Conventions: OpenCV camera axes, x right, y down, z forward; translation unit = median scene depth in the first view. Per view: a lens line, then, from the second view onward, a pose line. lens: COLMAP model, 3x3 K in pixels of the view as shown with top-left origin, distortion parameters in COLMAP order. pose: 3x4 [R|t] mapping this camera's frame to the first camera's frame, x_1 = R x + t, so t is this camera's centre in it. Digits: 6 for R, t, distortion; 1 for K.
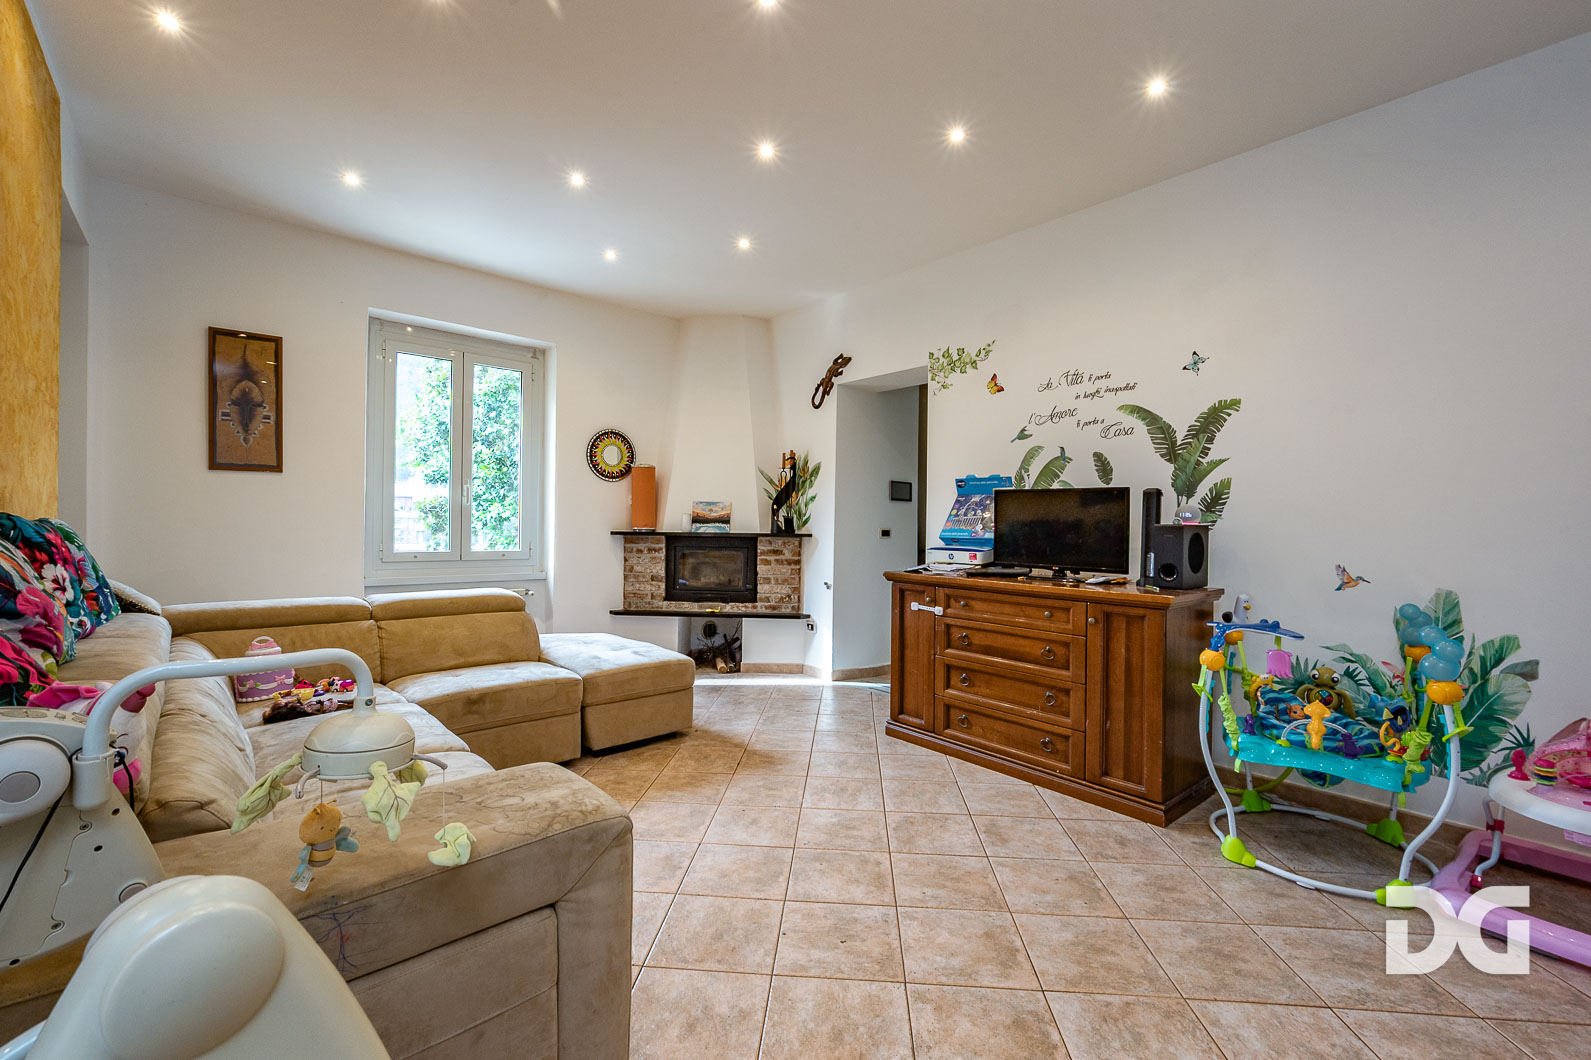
lens RADIAL K [[689.0, 0, 799.6], [0, 689.0, 523.1], [0, 0, 1]] dist [-0.000704, -0.000097]
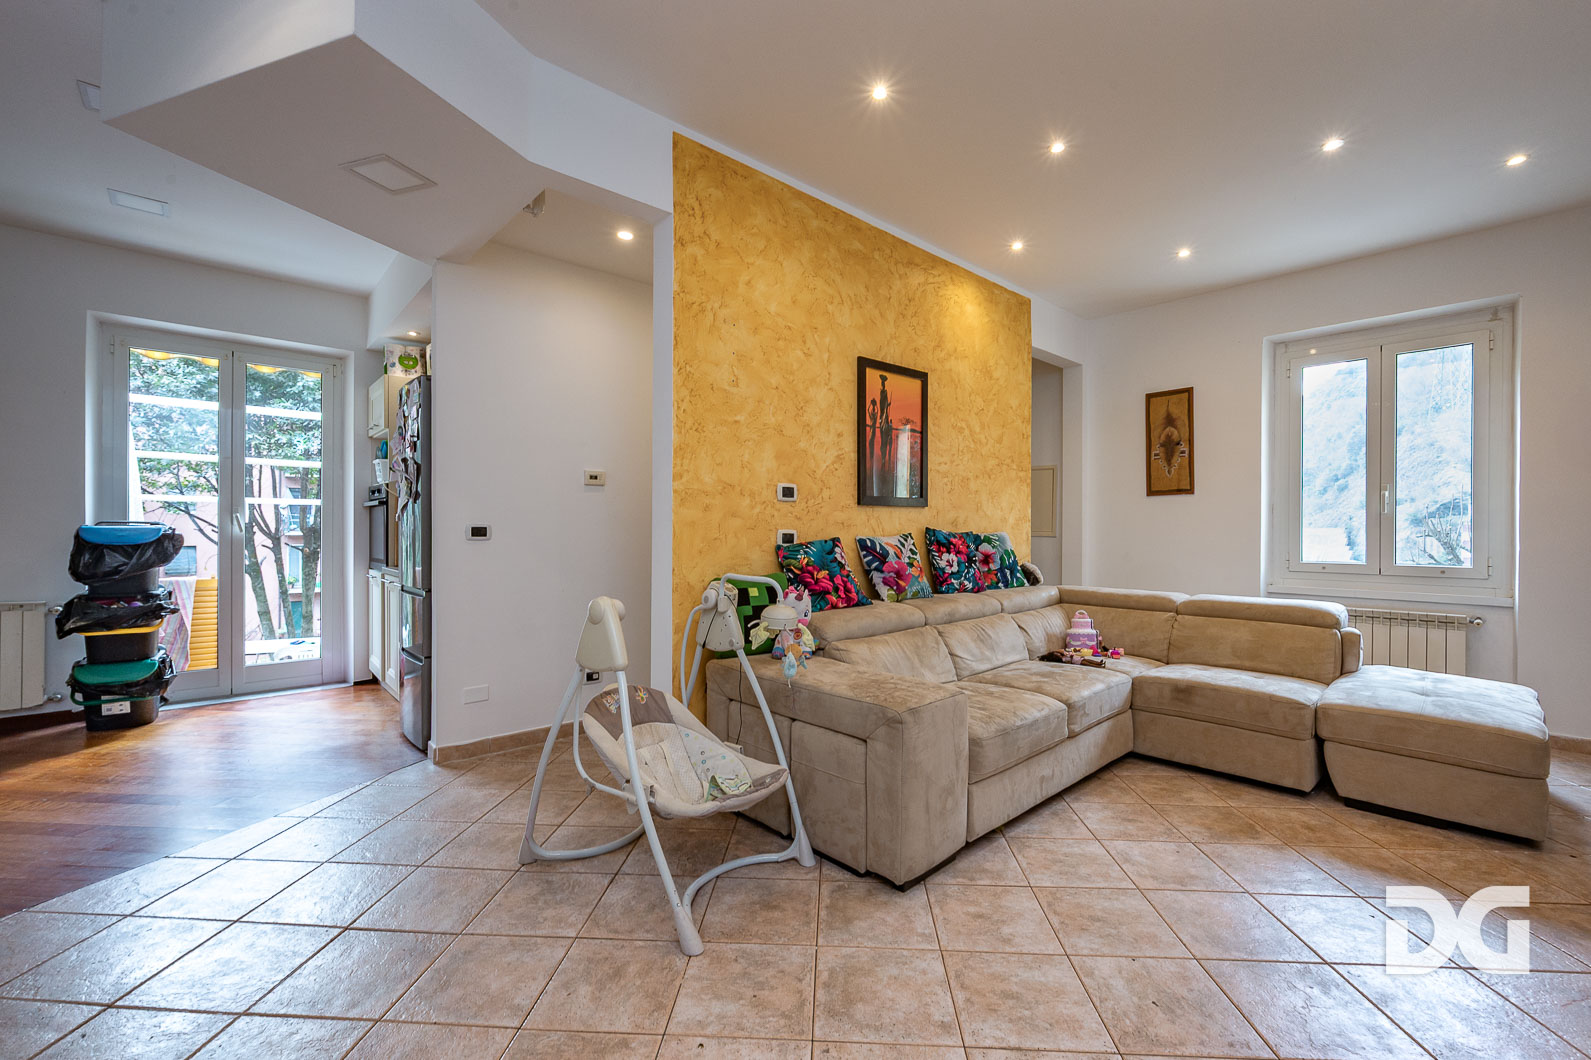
lens RADIAL K [[659.5, 0, 795.5], [0, 659.5, 530.0], [0, 0, 1]] dist [-0.000745, -0.000208]
pose [[0.013916, -0.009046, -0.999862, 0.517174], [-0.001194, 0.999958, -0.009064, 0.004867], [0.999902, 0.001320, 0.013905, 0.298861]]
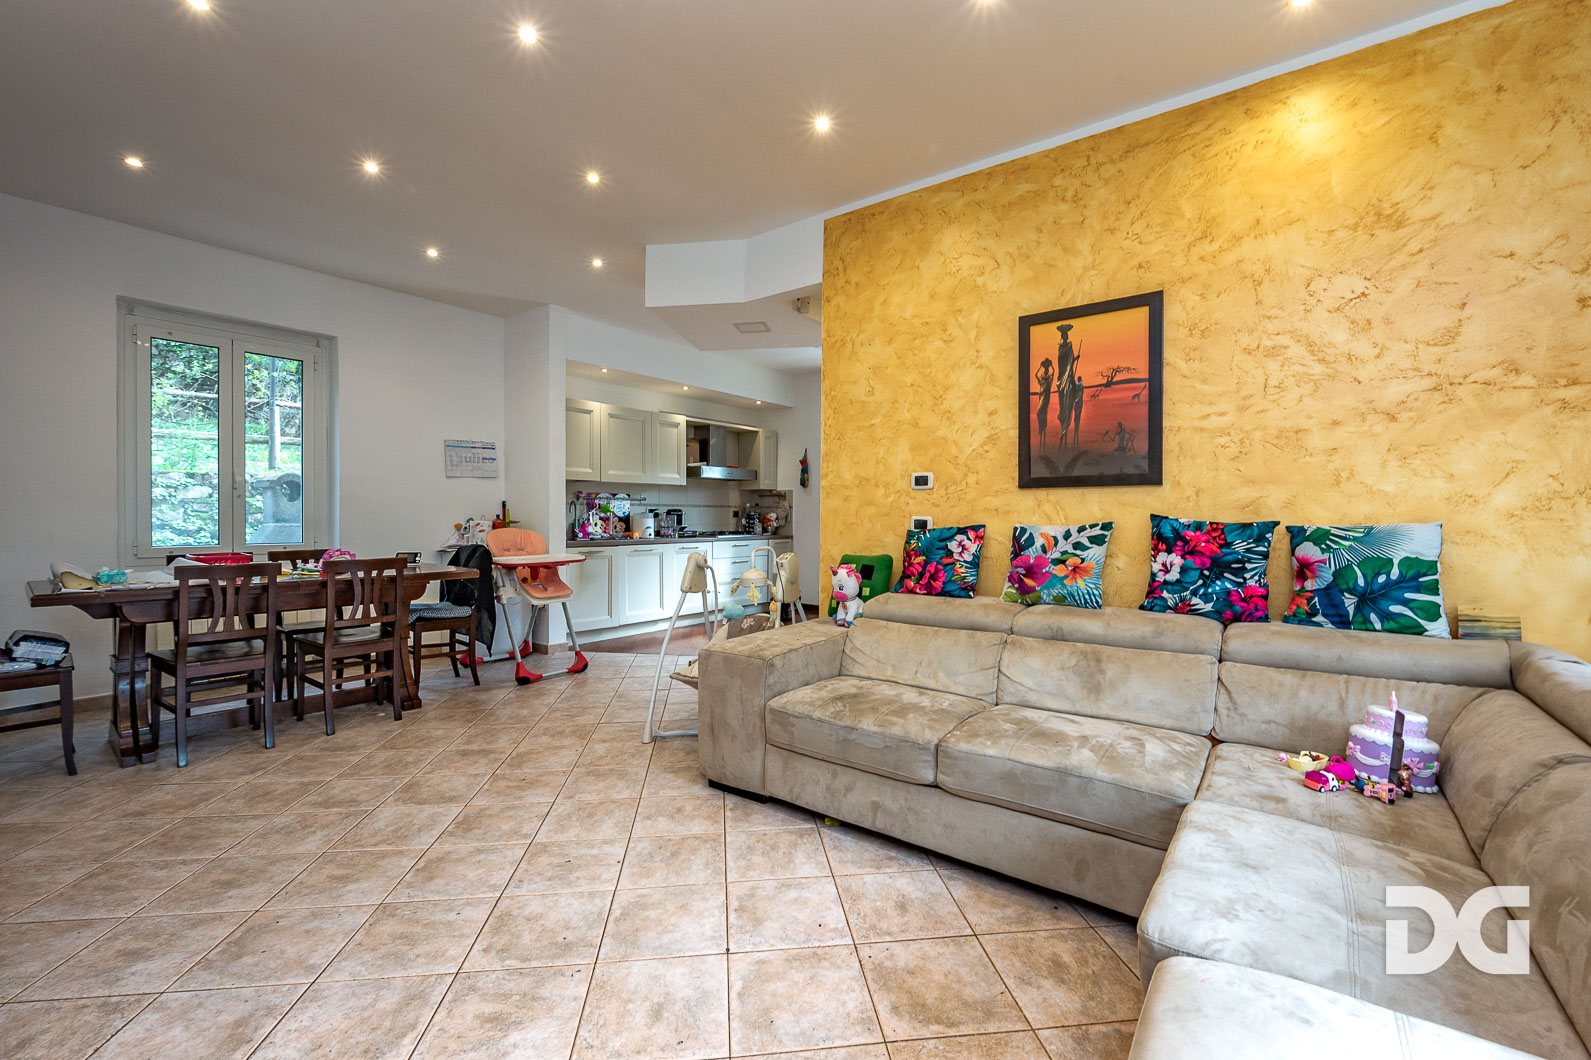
lens RADIAL K [[659.6, 0, 800.2], [0, 659.6, 521.4], [0, 0, 1]] dist [-0.001122, -0.000115]
pose [[-0.978985, -0.013752, -0.203470, -0.051347], [-0.015508, 0.999855, 0.007041, -0.000689], [0.203344, 0.010049, -0.979056, 1.250126]]
